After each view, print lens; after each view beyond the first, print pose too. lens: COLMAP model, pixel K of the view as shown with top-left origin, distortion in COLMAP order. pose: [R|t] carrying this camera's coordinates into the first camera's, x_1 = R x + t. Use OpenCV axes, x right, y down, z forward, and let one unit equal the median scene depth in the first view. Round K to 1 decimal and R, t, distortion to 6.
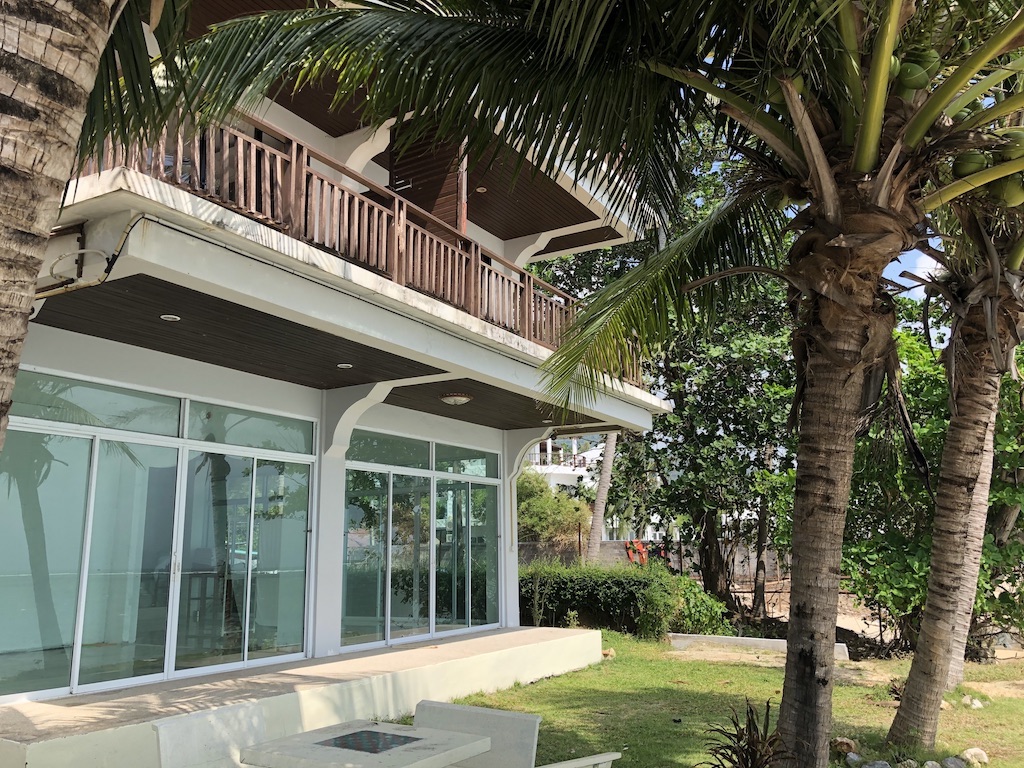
lens RADIAL K [[832.9, 0, 499.1], [0, 832.9, 383.9], [0, 0, 1]] dist [0.034976, -0.006384]
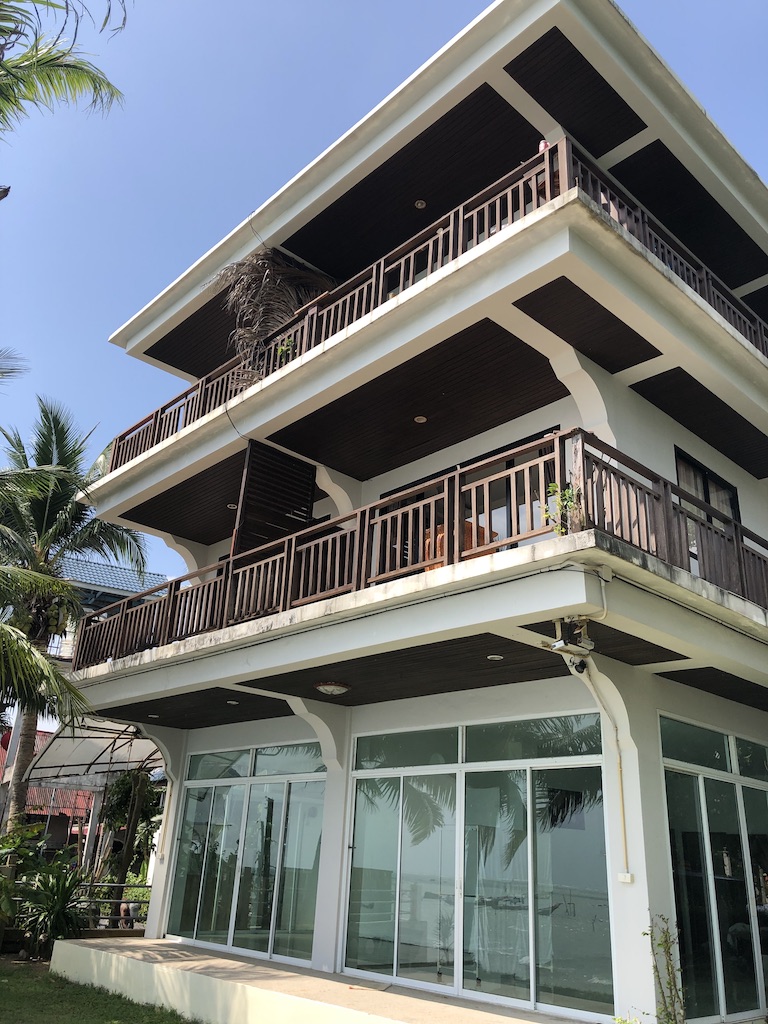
lens RADIAL K [[832.9, 0, 384.0], [0, 832.9, 512.0], [0, 0, 1]] dist [0.034976, -0.006384]
pose [[-0.269732, -0.382680, -0.883629, 0.930522], [0.138700, 0.892632, -0.428917, 0.279948], [0.952894, -0.238252, -0.187694, 1.429945]]
